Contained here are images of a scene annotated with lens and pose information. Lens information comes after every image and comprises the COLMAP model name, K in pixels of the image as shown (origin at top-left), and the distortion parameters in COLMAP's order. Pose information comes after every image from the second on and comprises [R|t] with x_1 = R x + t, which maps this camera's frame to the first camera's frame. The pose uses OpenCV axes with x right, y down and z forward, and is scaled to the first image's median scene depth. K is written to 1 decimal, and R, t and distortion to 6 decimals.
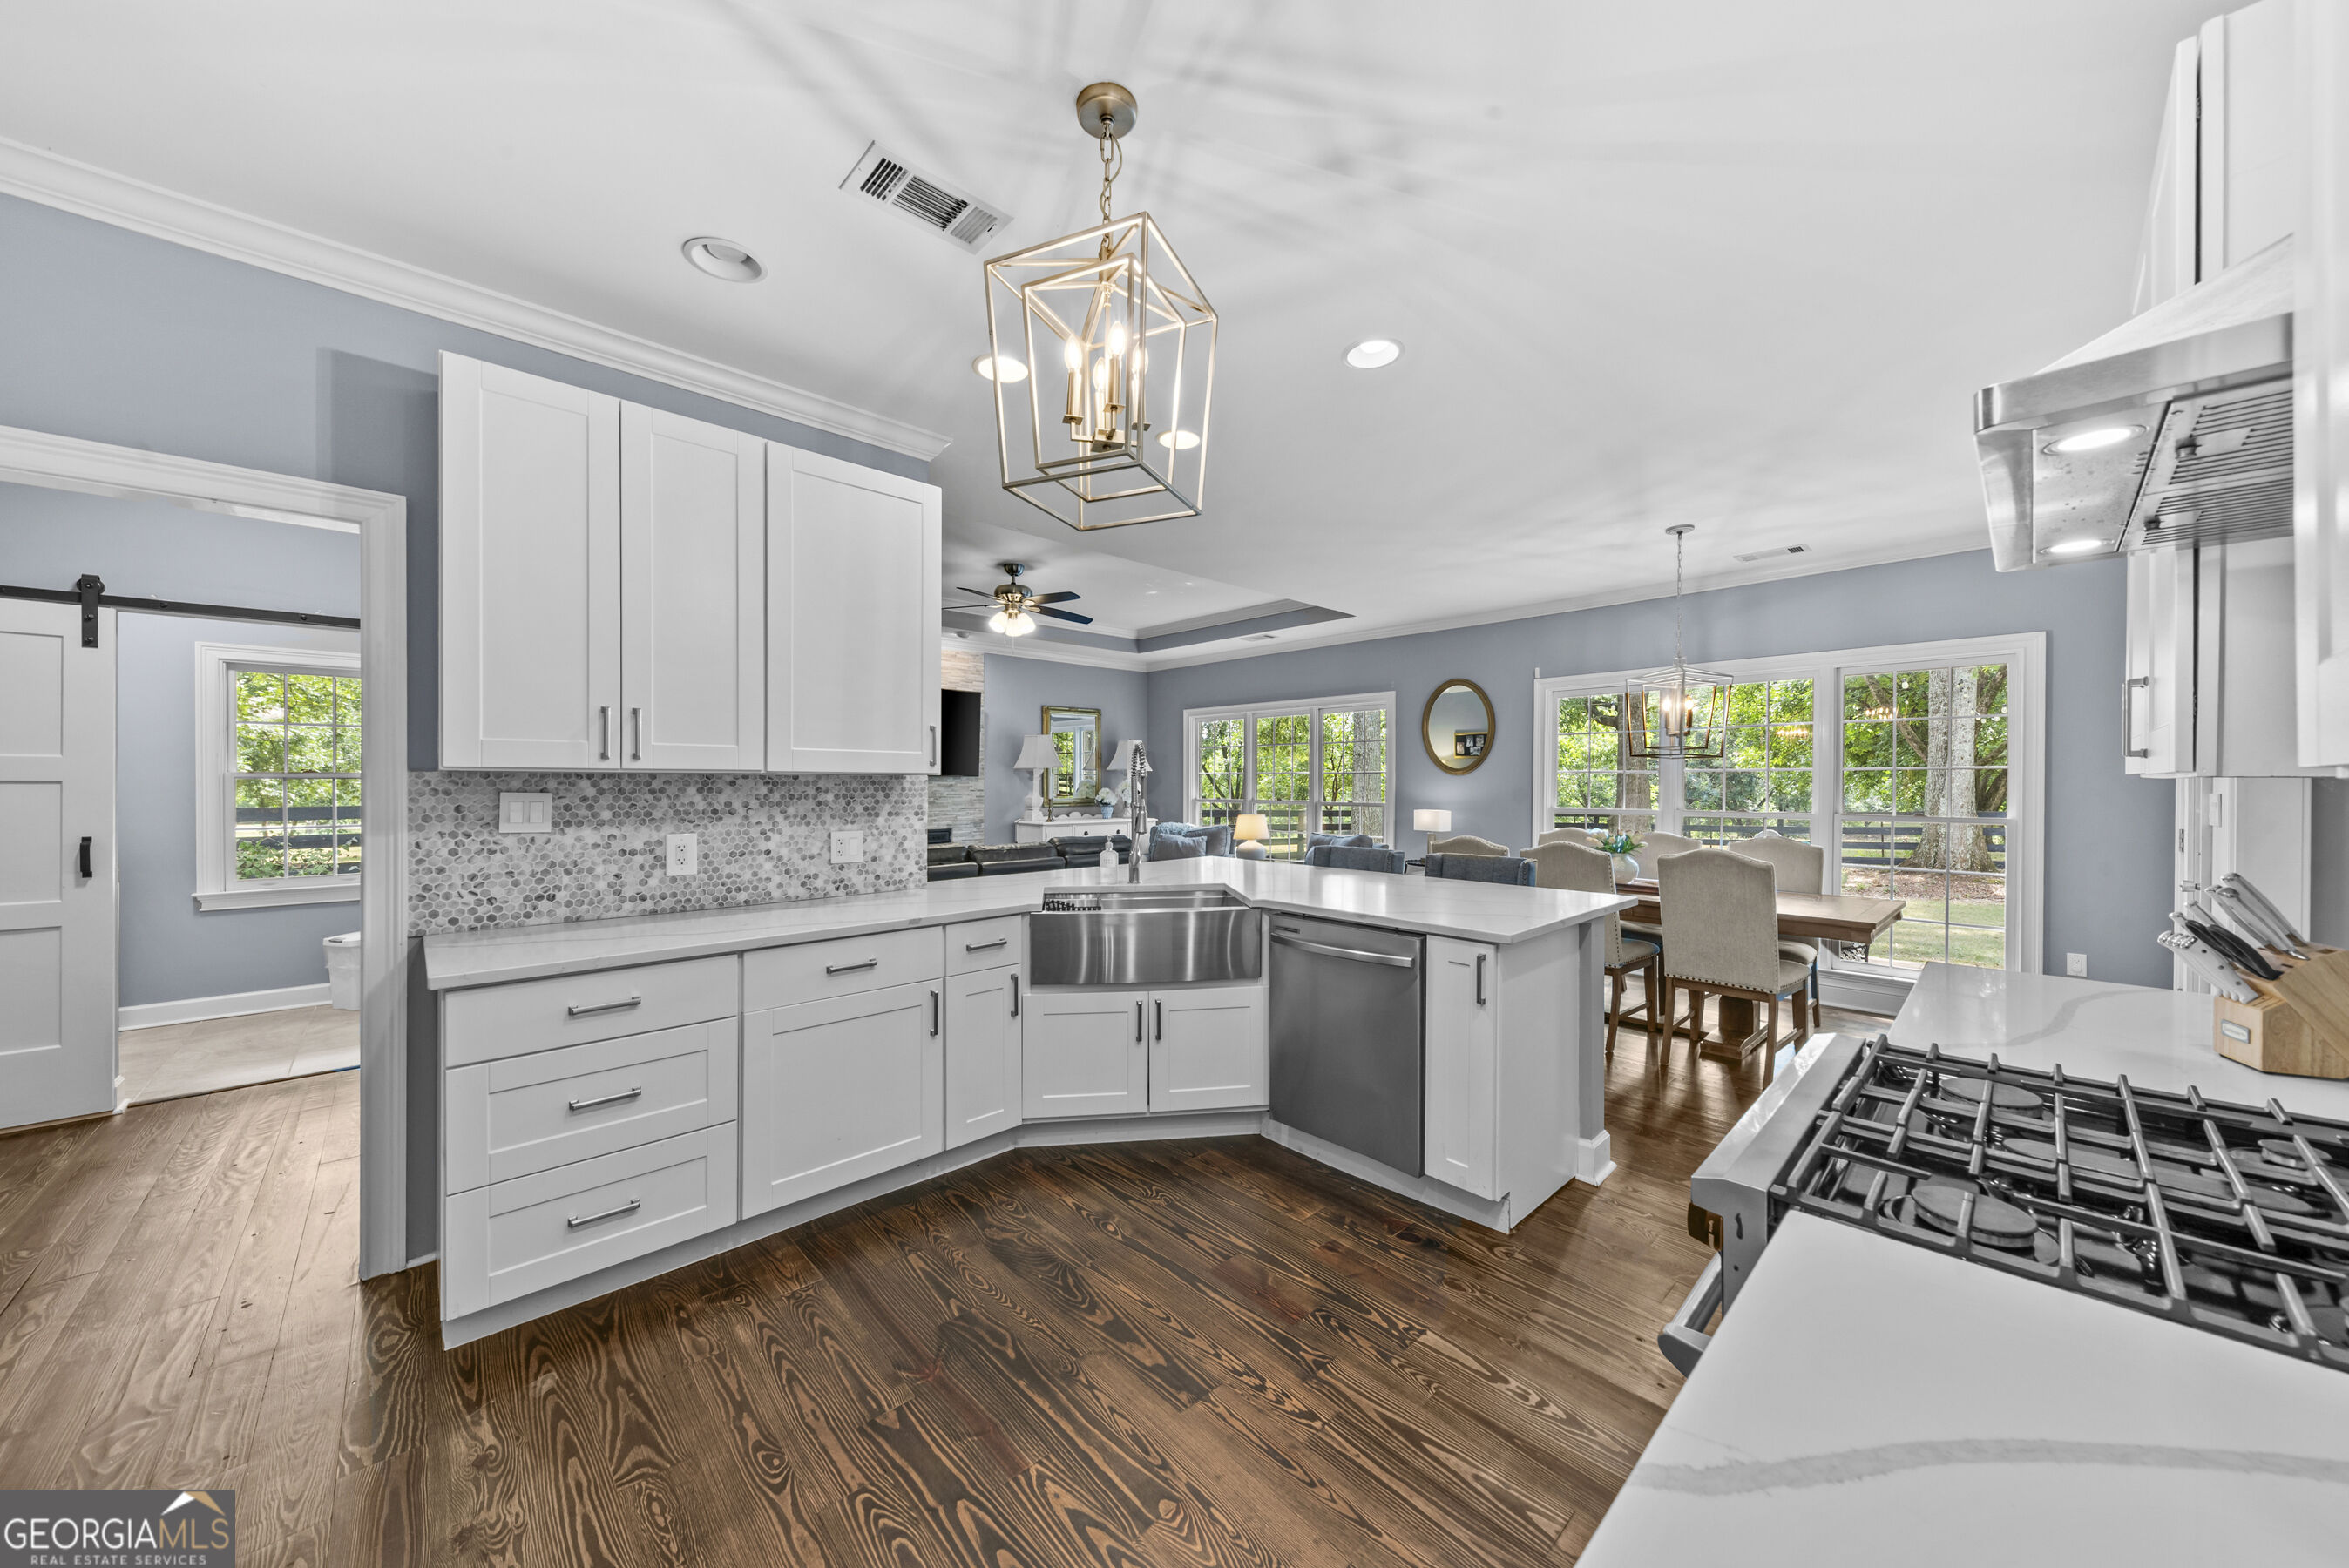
lens RADIAL K [[801.4, 0, 1184.4], [0, 801.4, 782.4], [0, 0, 1]] dist [0.011926, -0.005160]
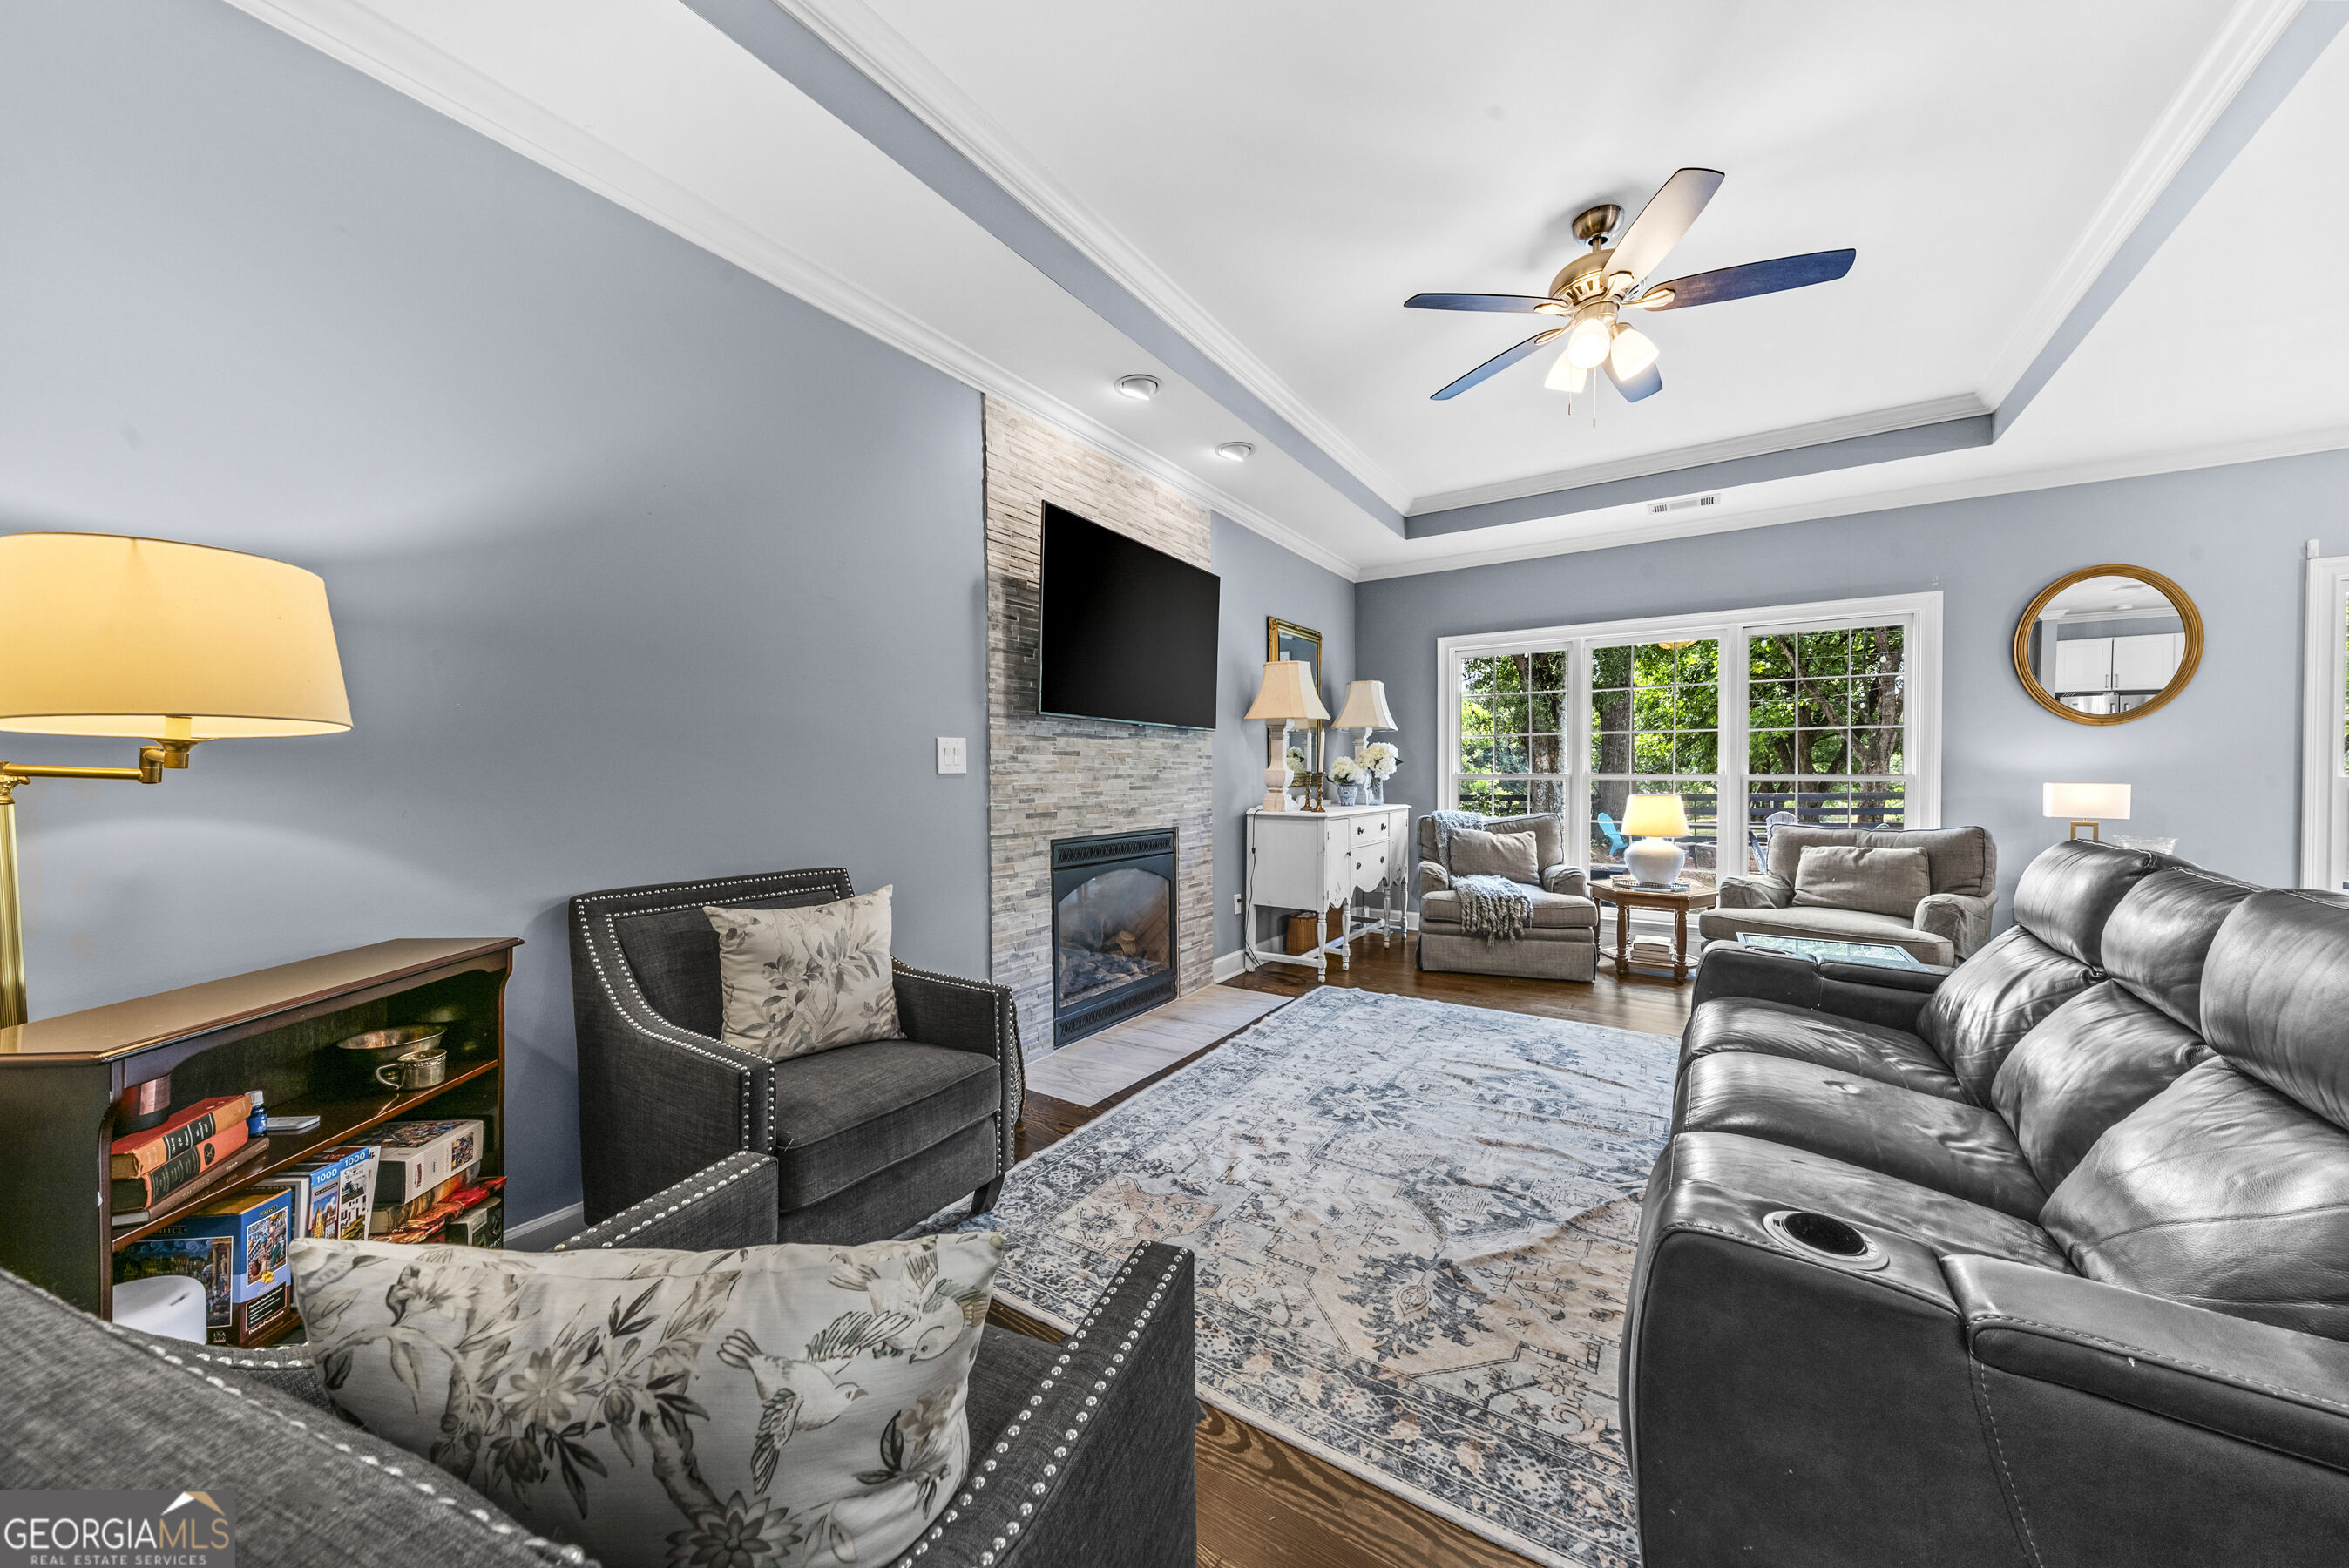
lens RADIAL K [[801.4, 0, 1184.4], [0, 801.4, 782.4], [0, 0, 1]] dist [0.011926, -0.005160]
pose [[0.972672, -0.008493, 0.232027, -1.233117], [0.005965, 0.999915, 0.011594, 0.062335], [-0.232105, -0.009893, 0.972640, 1.454522]]
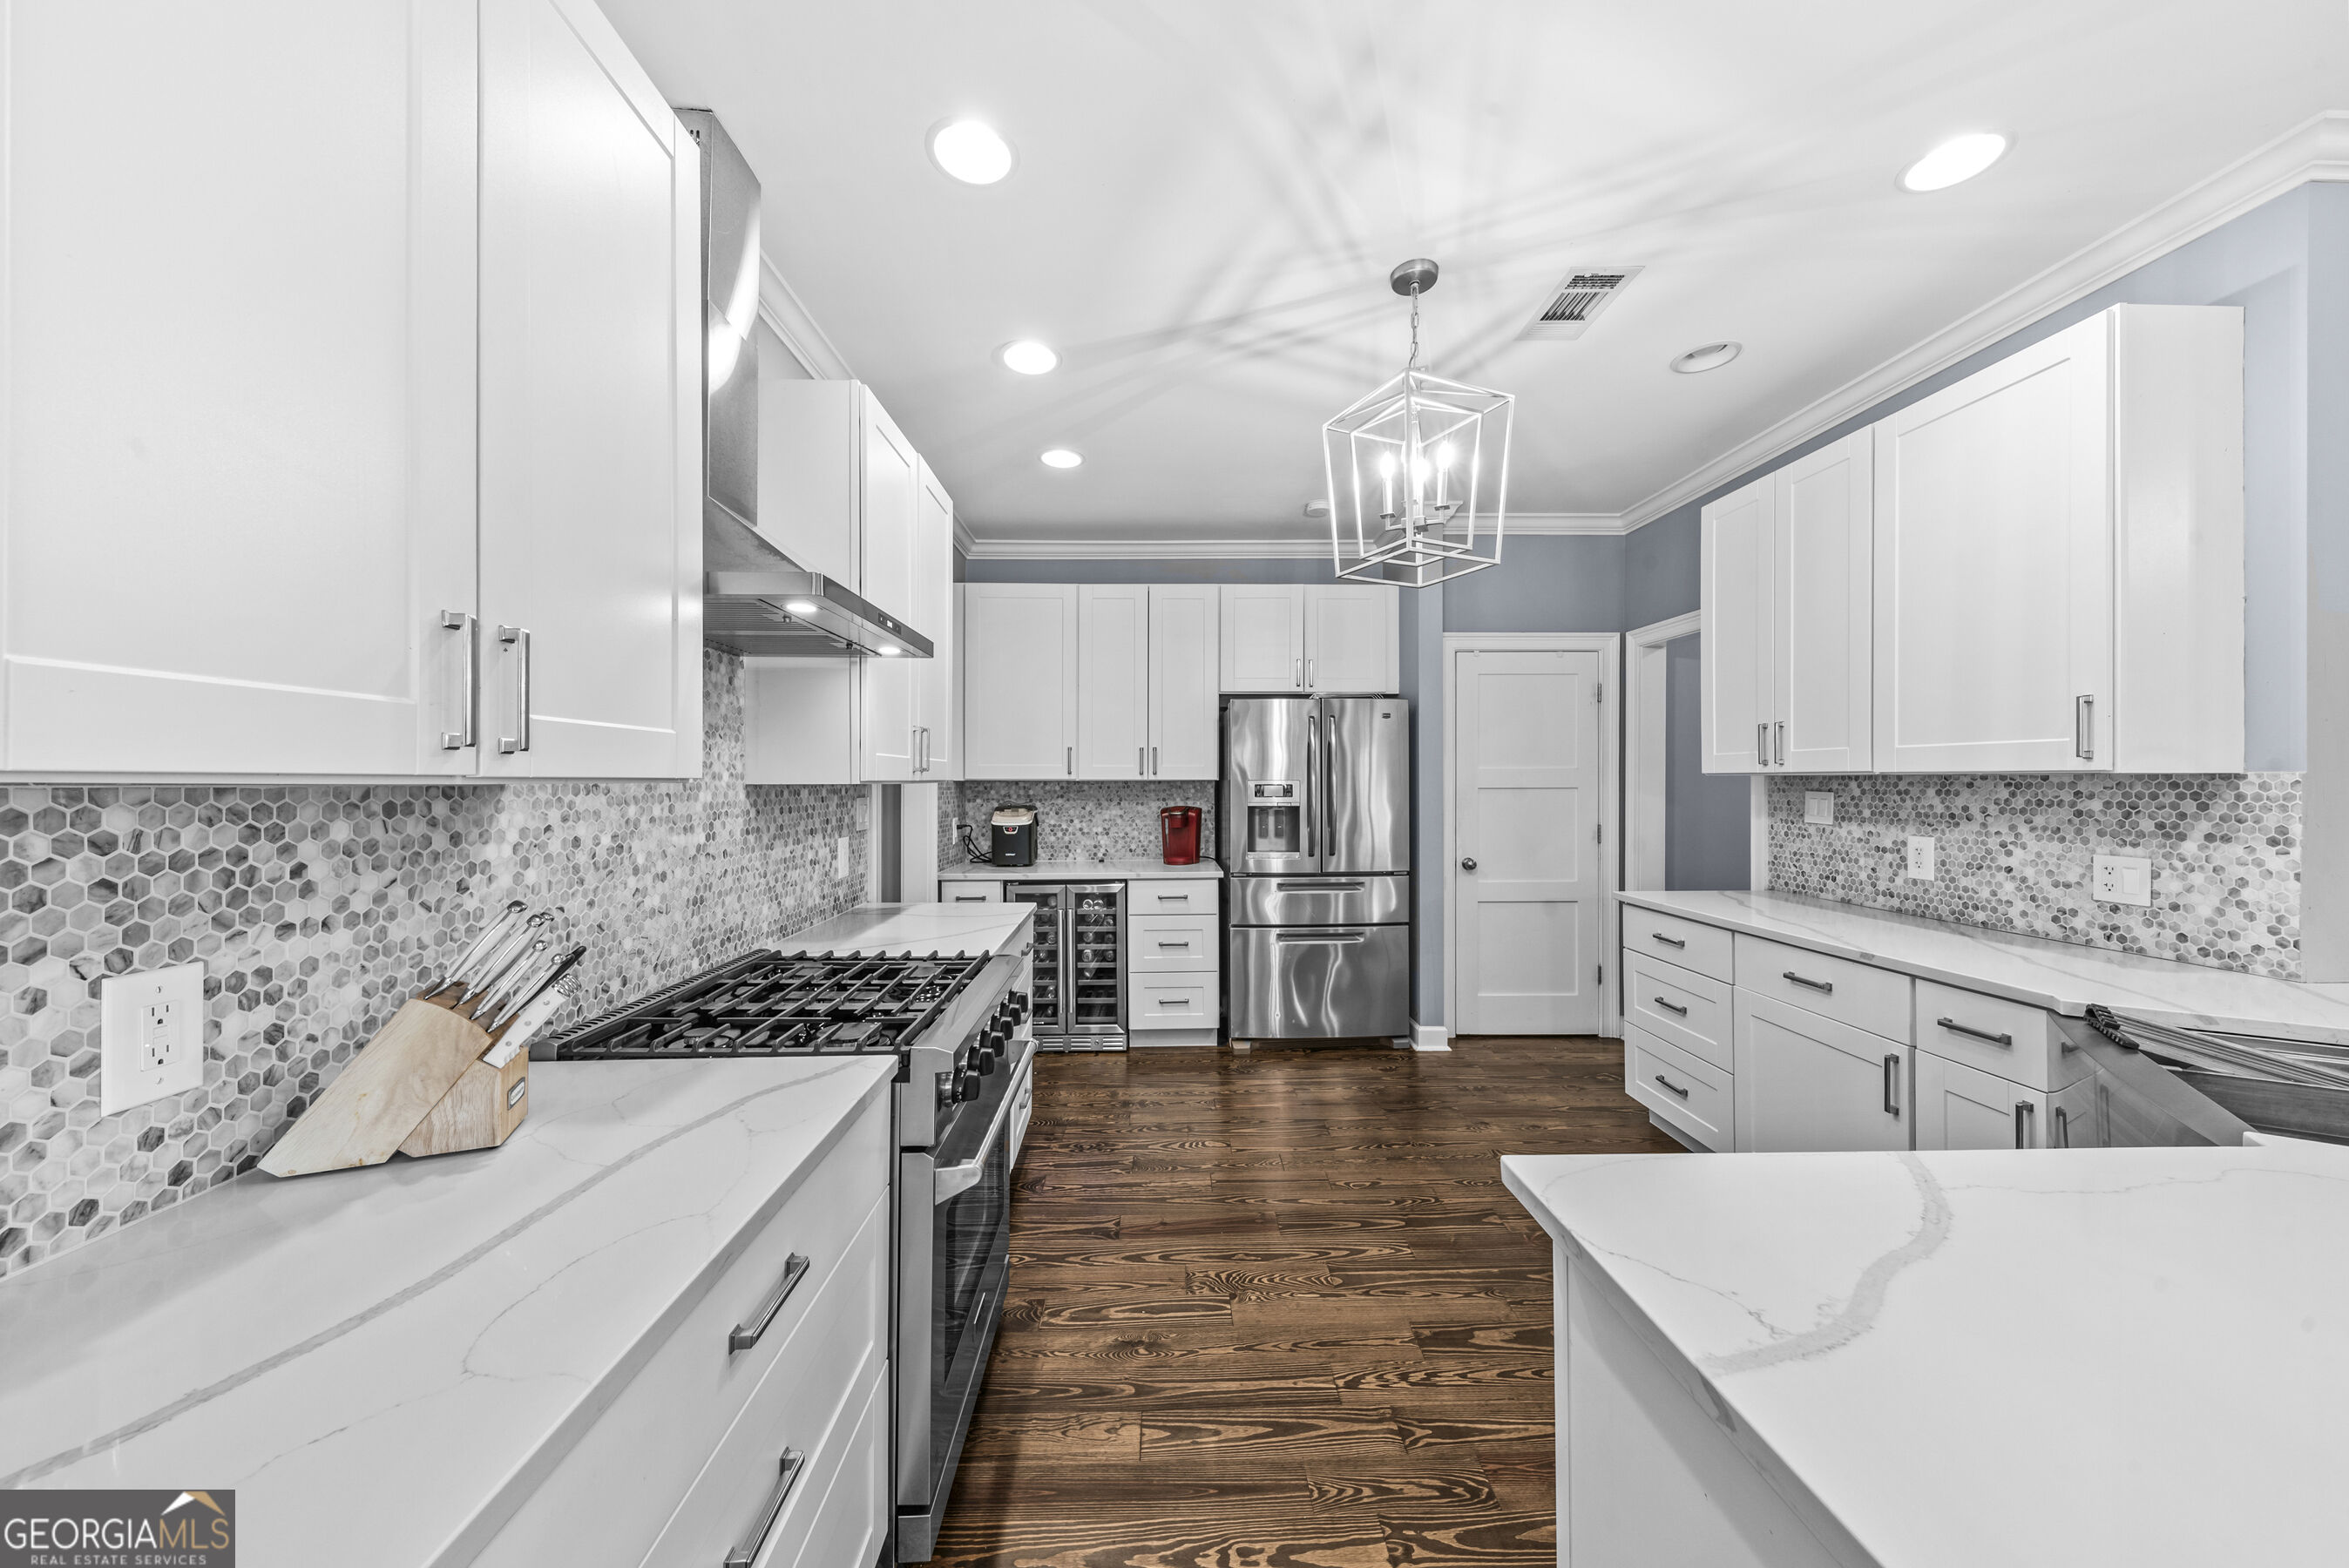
lens RADIAL K [[801.4, 0, 1184.4], [0, 801.4, 782.4], [0, 0, 1]] dist [0.011926, -0.005160]
pose [[-0.655109, 0.001004, -0.755534, 0.698695], [-0.000163, 0.999999, 0.001470, -0.003059], [0.755534, 0.001086, -0.655108, 0.971477]]
